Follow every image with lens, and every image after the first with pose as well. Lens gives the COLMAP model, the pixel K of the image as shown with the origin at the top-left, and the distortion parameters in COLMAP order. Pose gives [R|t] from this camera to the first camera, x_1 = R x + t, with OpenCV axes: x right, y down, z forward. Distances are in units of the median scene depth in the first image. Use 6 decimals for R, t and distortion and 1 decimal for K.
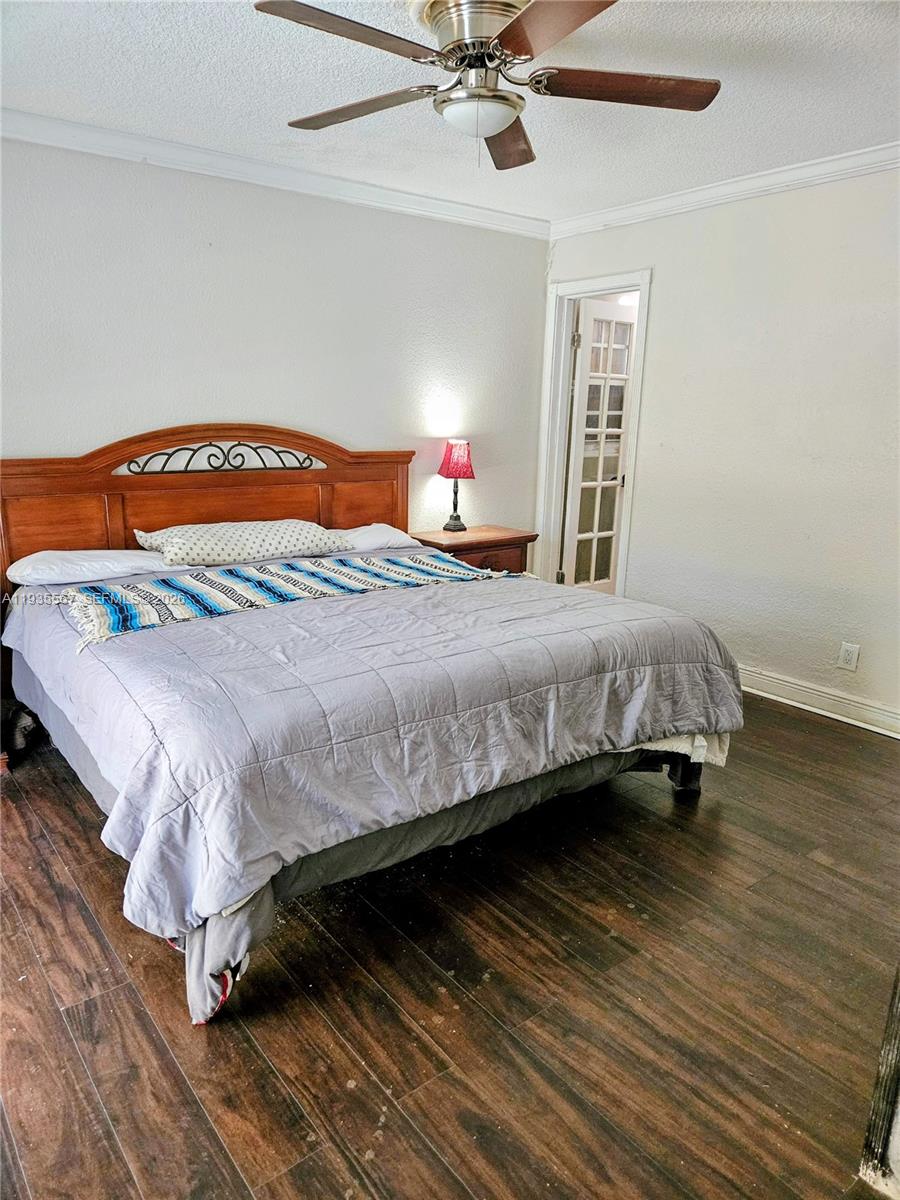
lens RADIAL K [[804.2, 0, 451.8], [0, 804.2, 605.8], [0, 0, 1]] dist [0.071339, -0.053435]
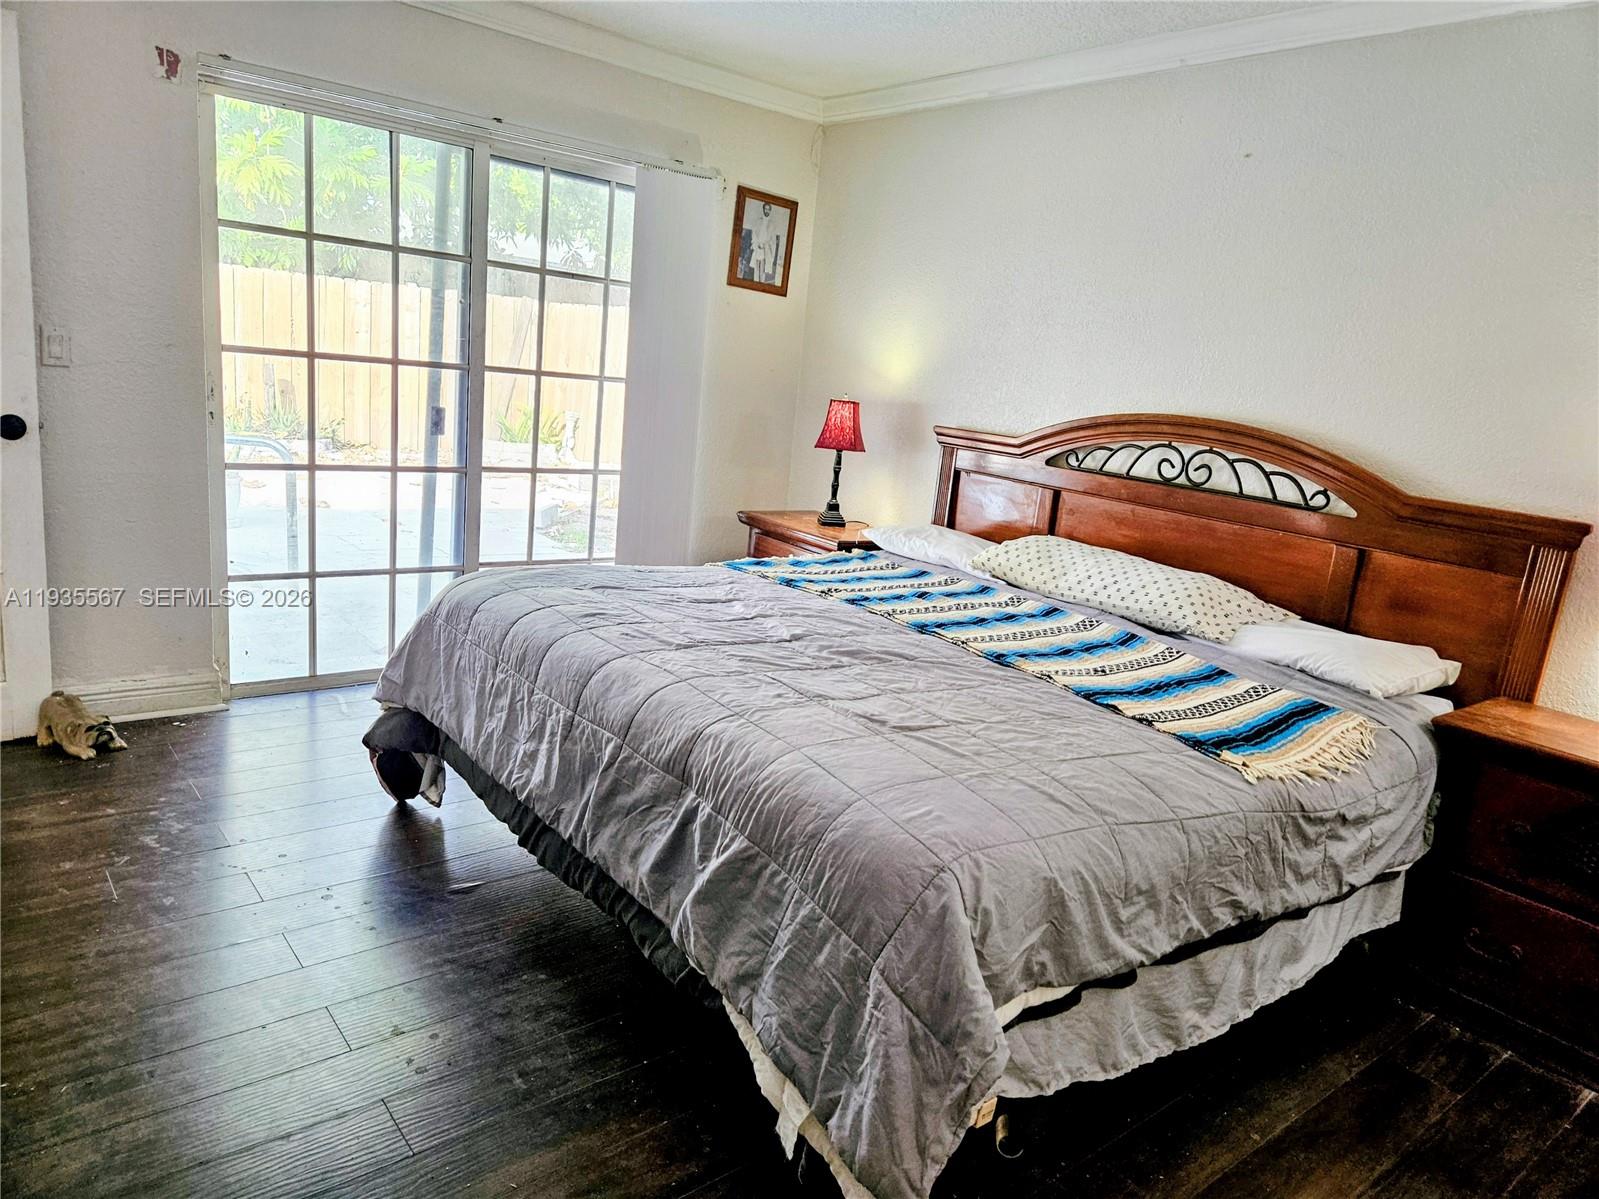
lens RADIAL K [[1071.7, 0, 805.0], [0, 1071.7, 593.6], [0, 0, 1]] dist [0.071339, -0.053435]
pose [[0.016006, 0.196376, -0.980398, 0.605388], [-0.343946, 0.921767, 0.179017, -0.137740], [0.938853, 0.334338, 0.082296, 0.662147]]
